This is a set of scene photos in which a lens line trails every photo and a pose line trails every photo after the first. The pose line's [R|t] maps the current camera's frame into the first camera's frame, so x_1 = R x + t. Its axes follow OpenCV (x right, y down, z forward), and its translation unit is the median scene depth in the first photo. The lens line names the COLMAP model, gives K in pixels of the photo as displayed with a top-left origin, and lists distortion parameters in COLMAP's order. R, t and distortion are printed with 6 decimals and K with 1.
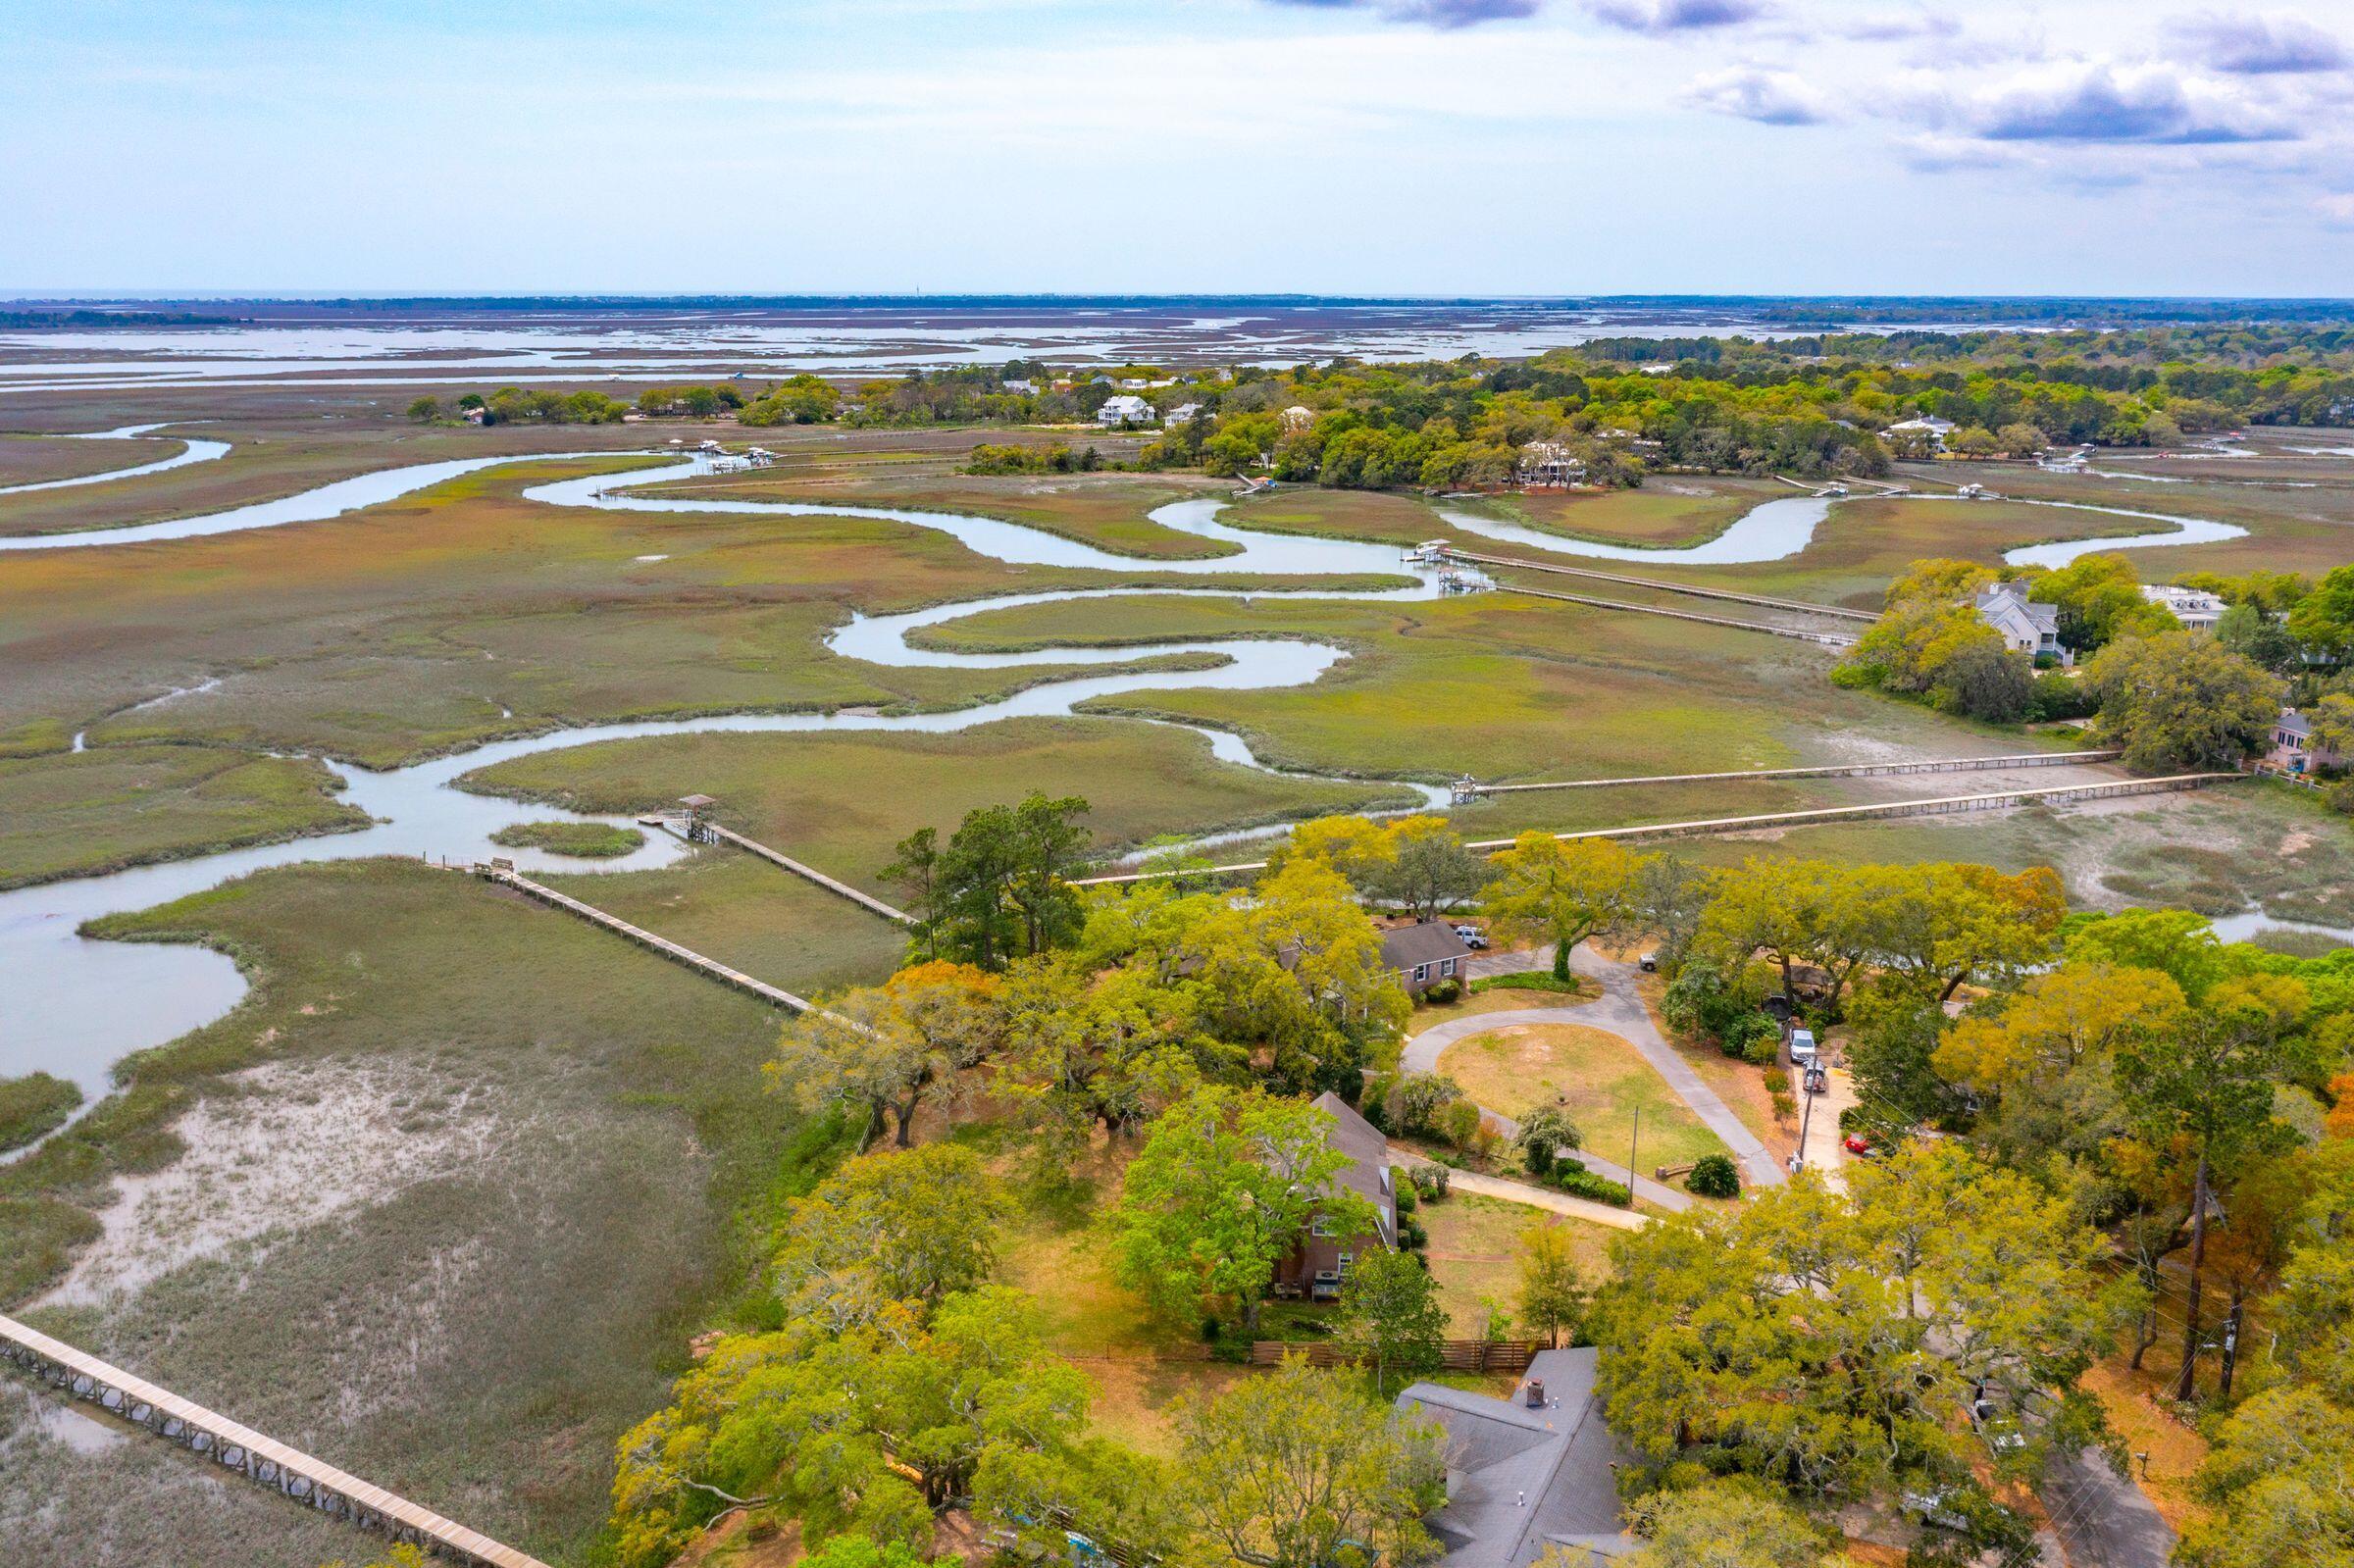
lens RADIAL K [[1920.7, 0, 1177.0], [0, 1920.7, 784.0], [0, 0, 1]] dist [-0.008367, 0.004255]
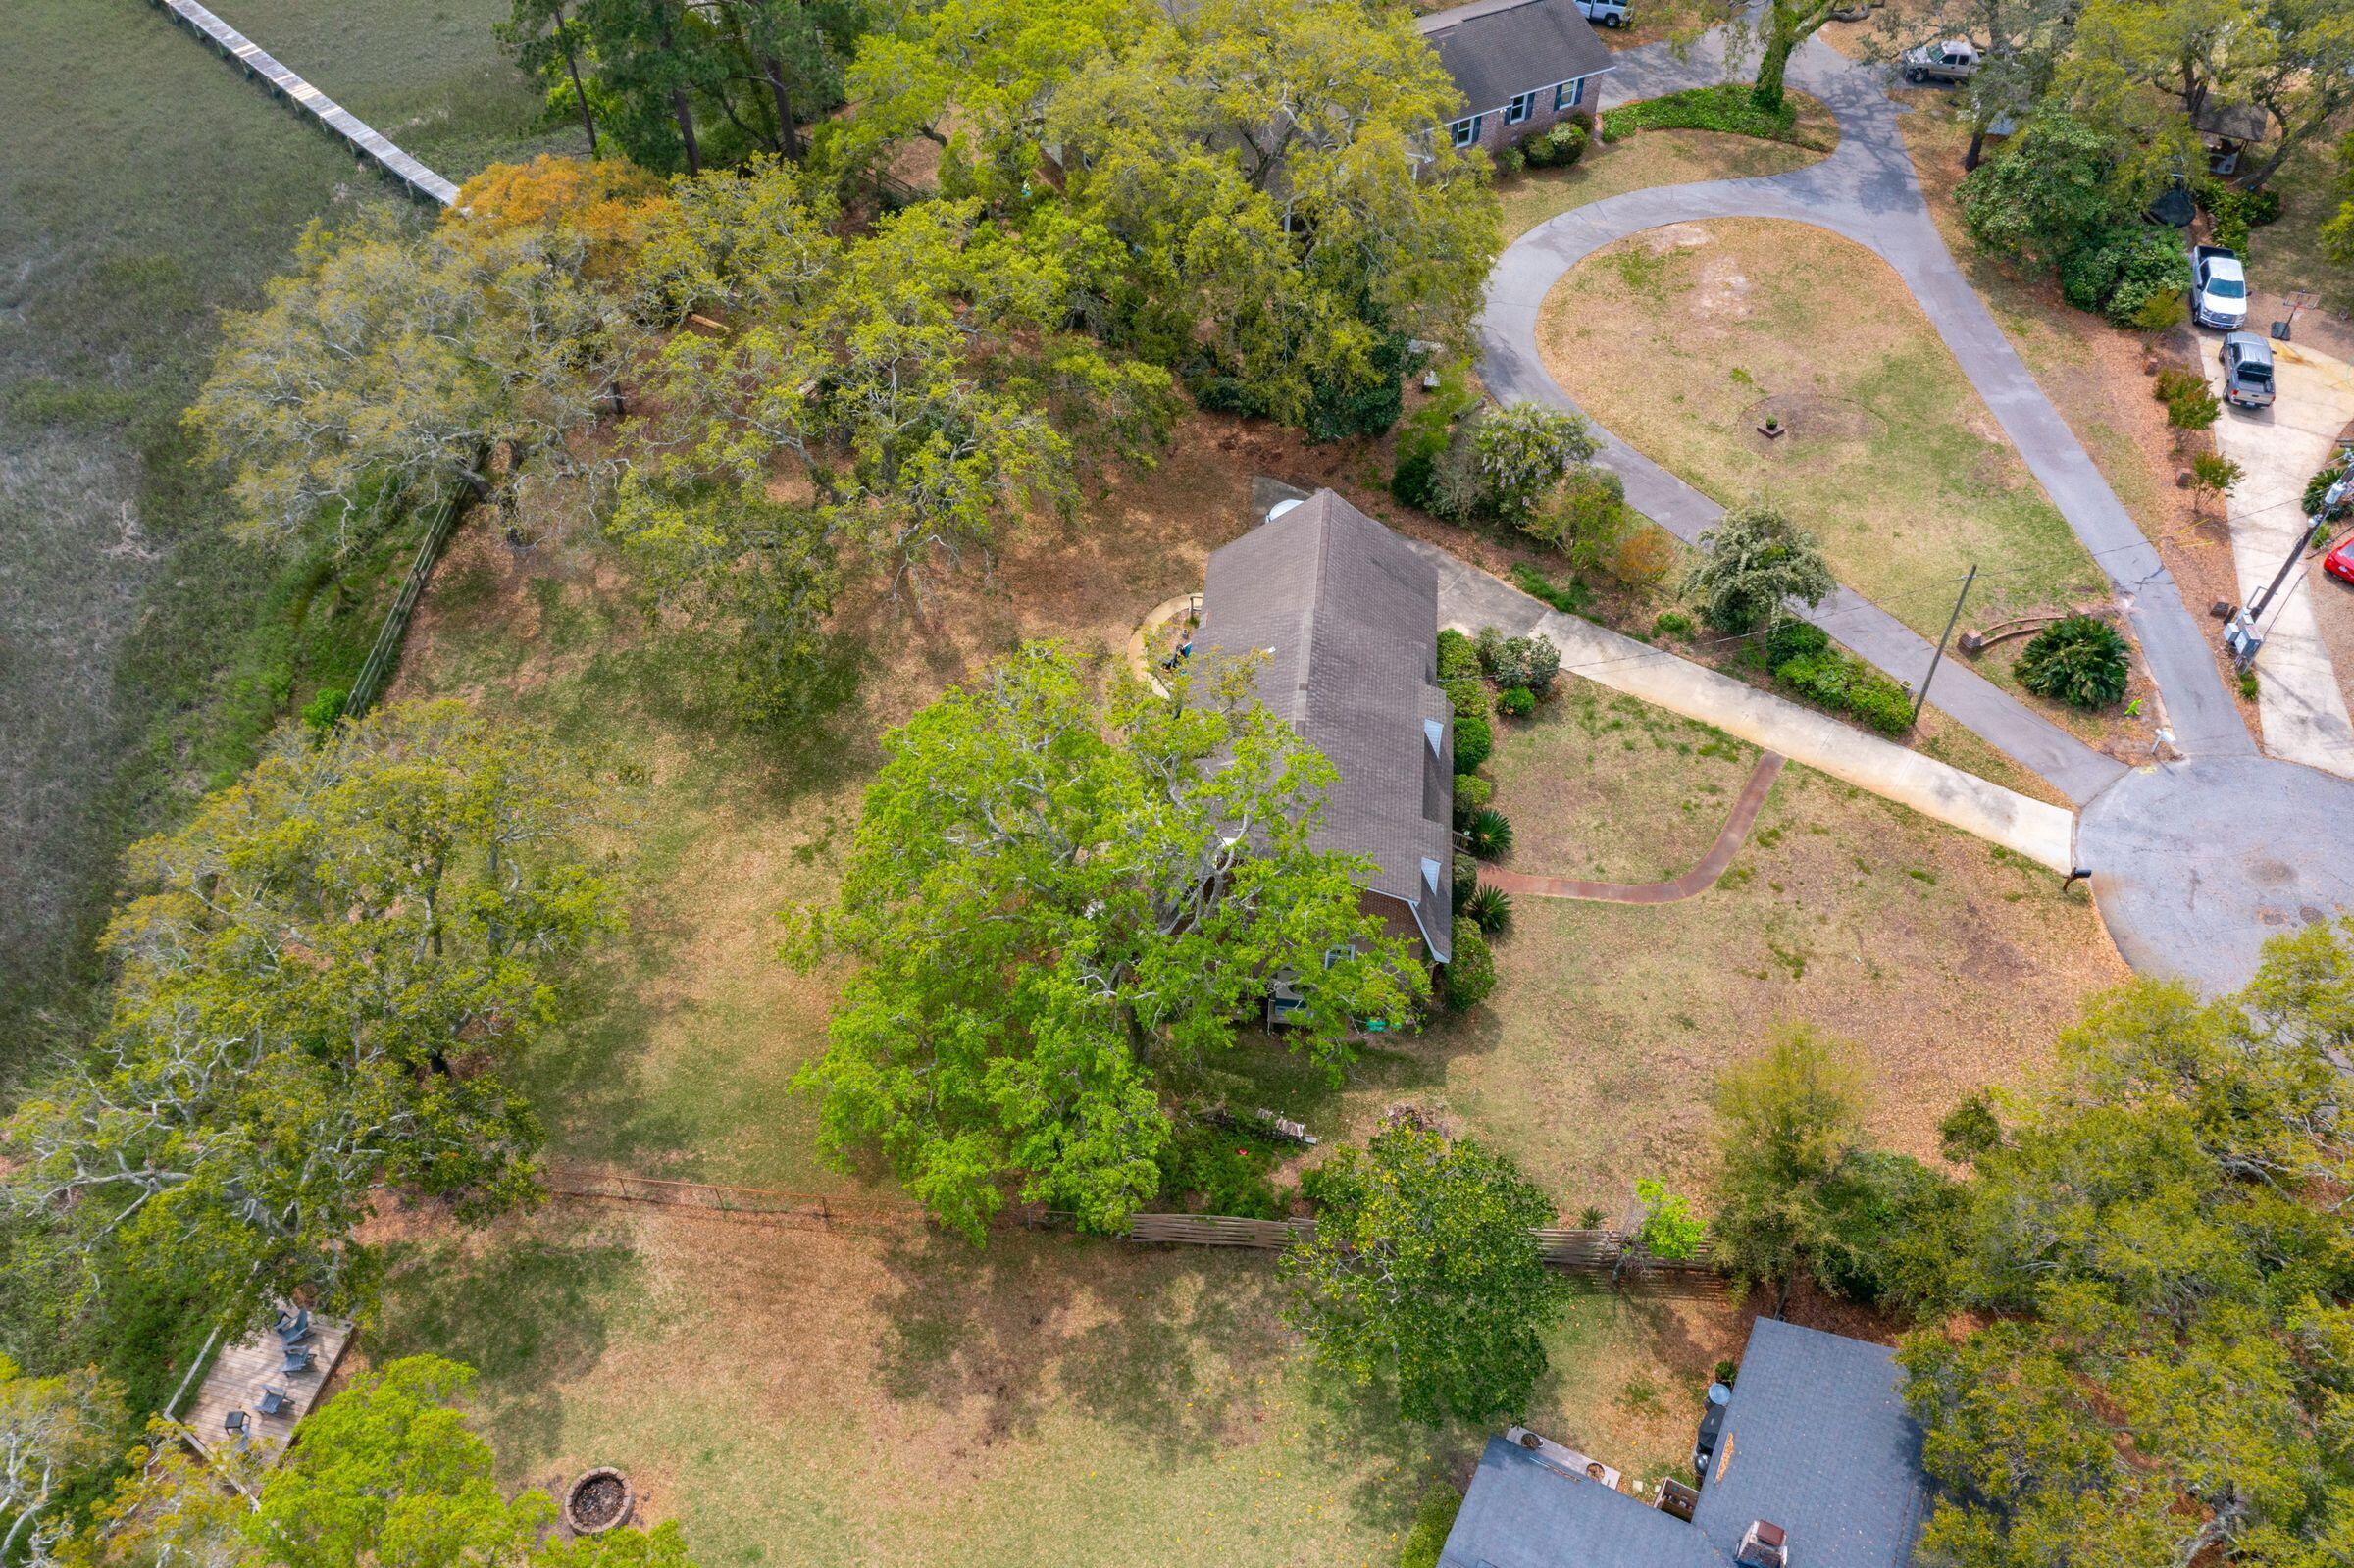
lens RADIAL K [[1863.3, 0, 1178.2], [0, 1863.3, 776.6], [0, 0, 1]] dist [-0.009486, 0.007511]
pose [[0.999941, 0.009020, -0.006054, 0.038375], [-0.004277, 0.839121, 0.543929, -0.031501], [0.009986, -0.543871, 0.839110, 0.488540]]
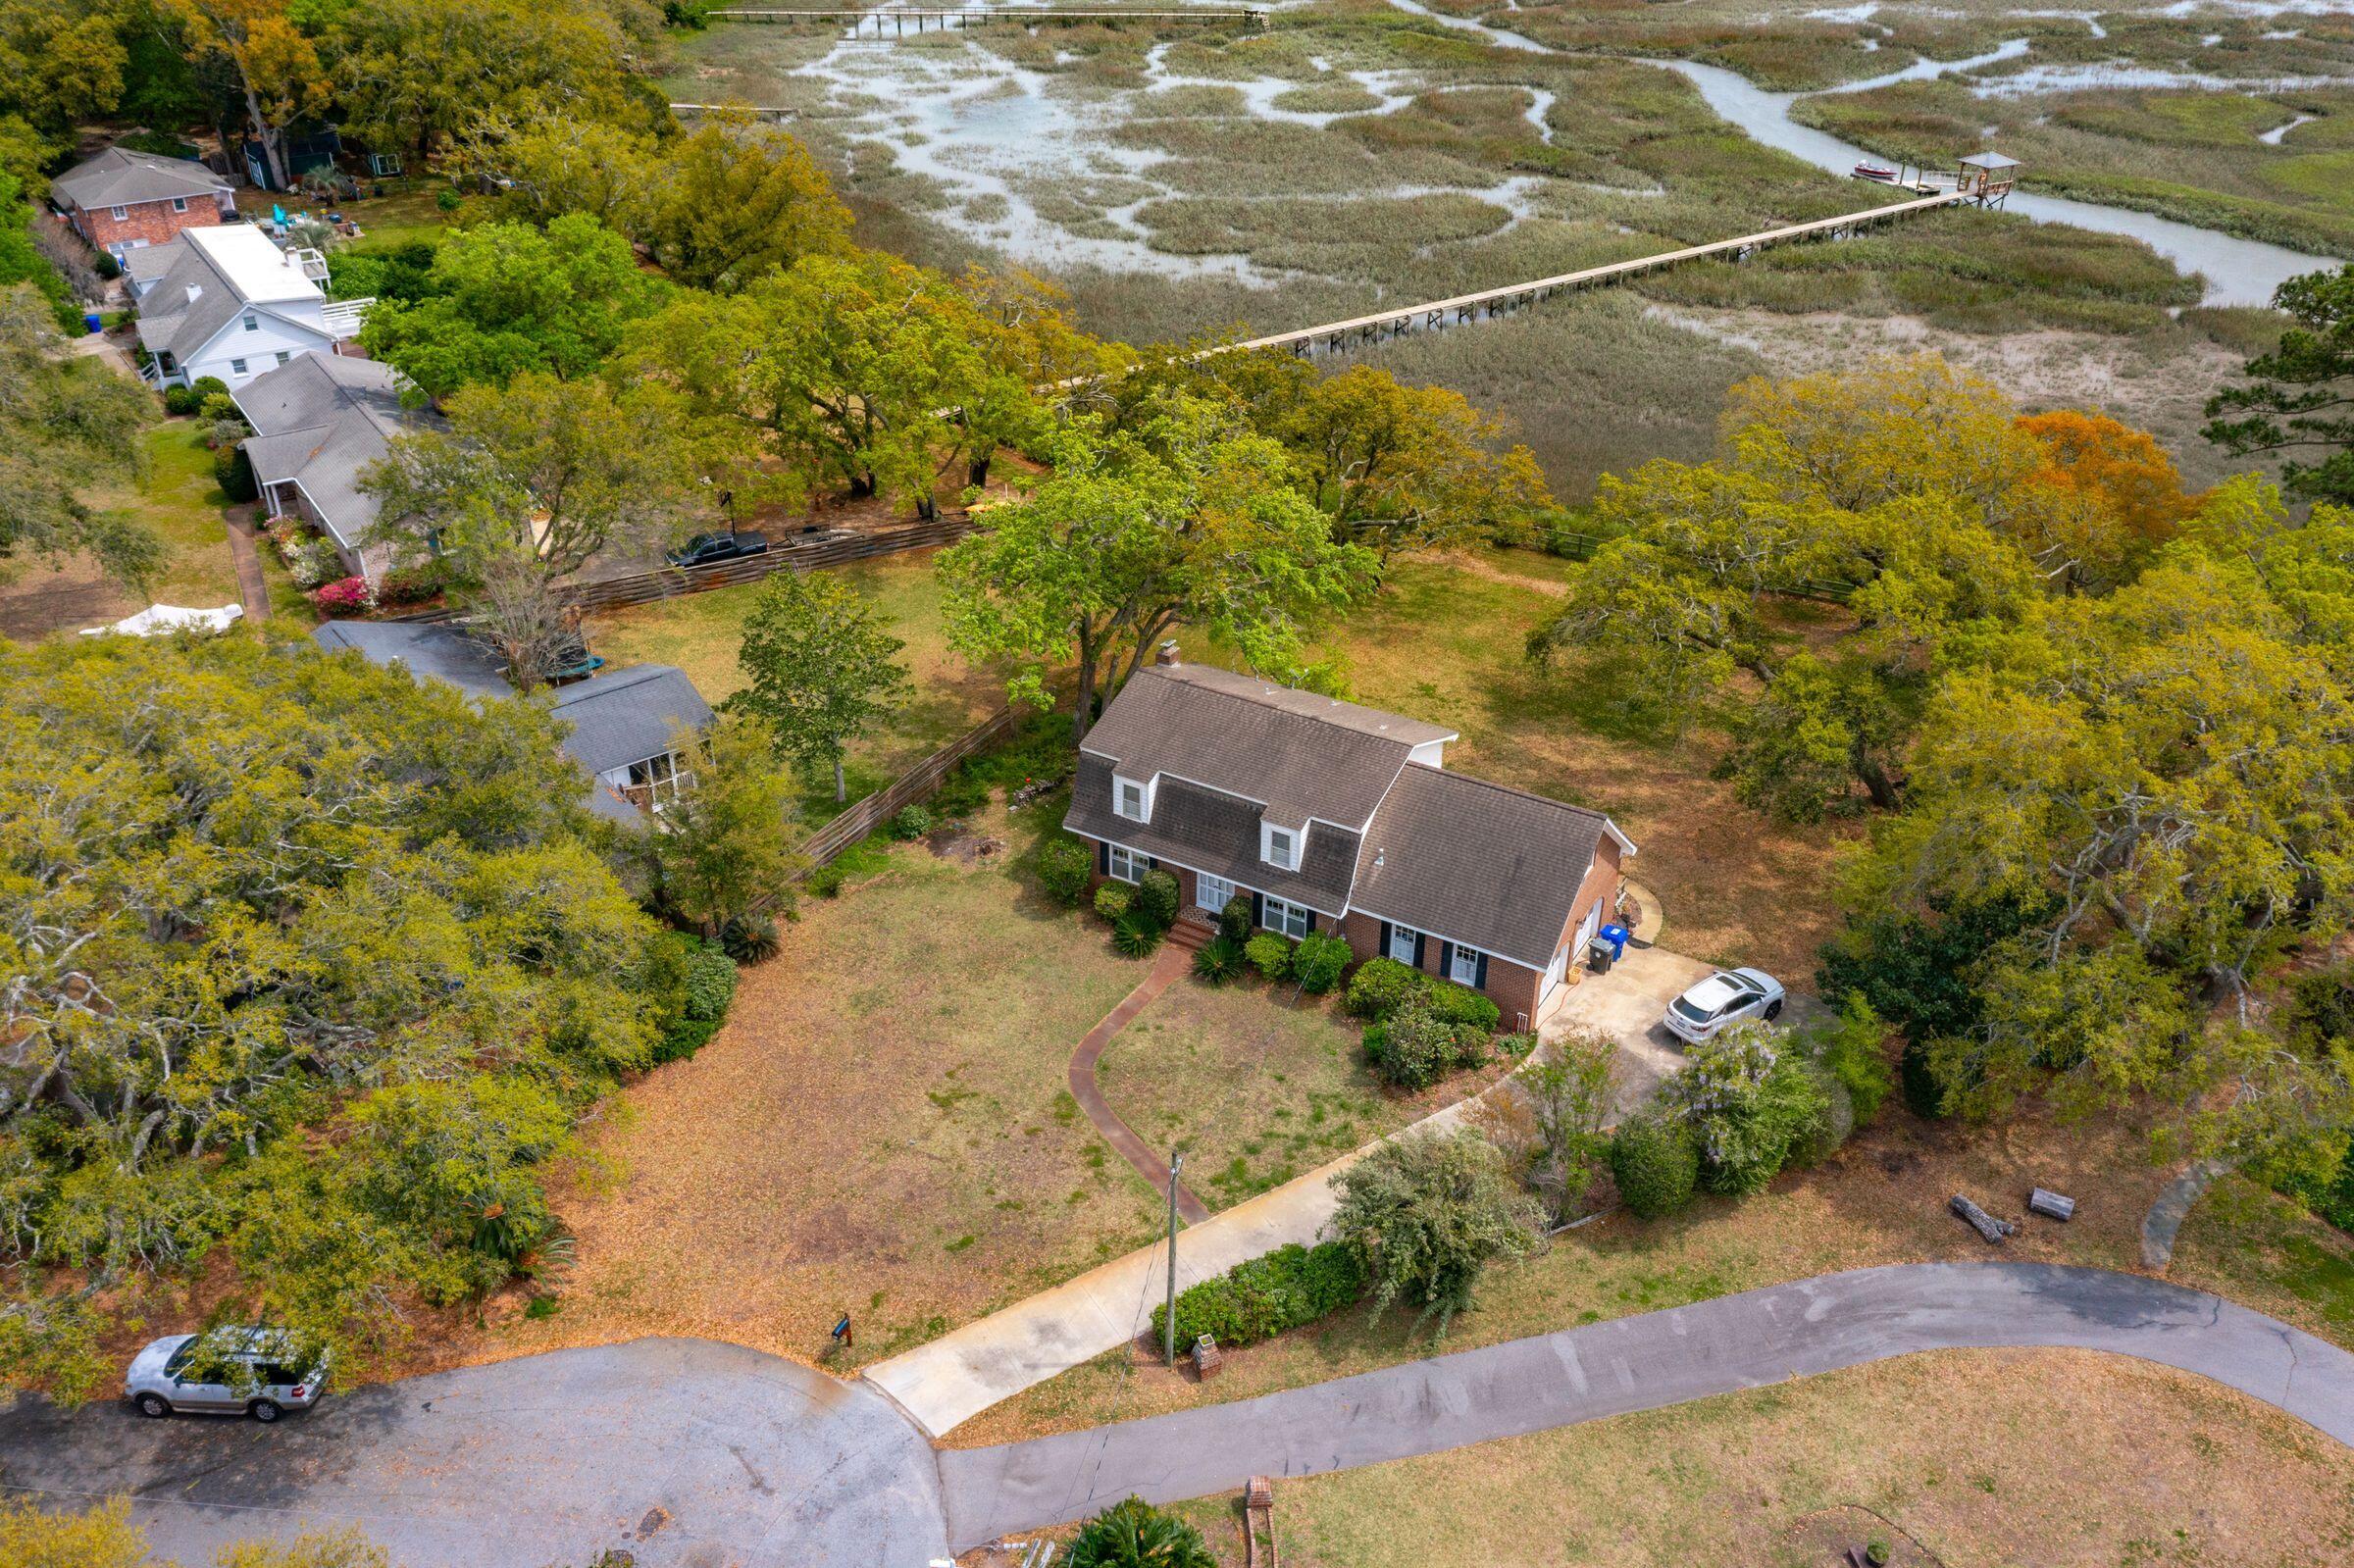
lens RADIAL K [[1867.7, 0, 1180.5], [0, 1867.7, 781.5], [0, 0, 1]] dist [-0.006689, 0.004824]
pose [[-0.434598, 0.451872, -0.779061, 0.390117], [-0.226470, 0.782397, 0.580143, -0.061623], [0.871686, 0.428563, -0.237693, 0.879966]]
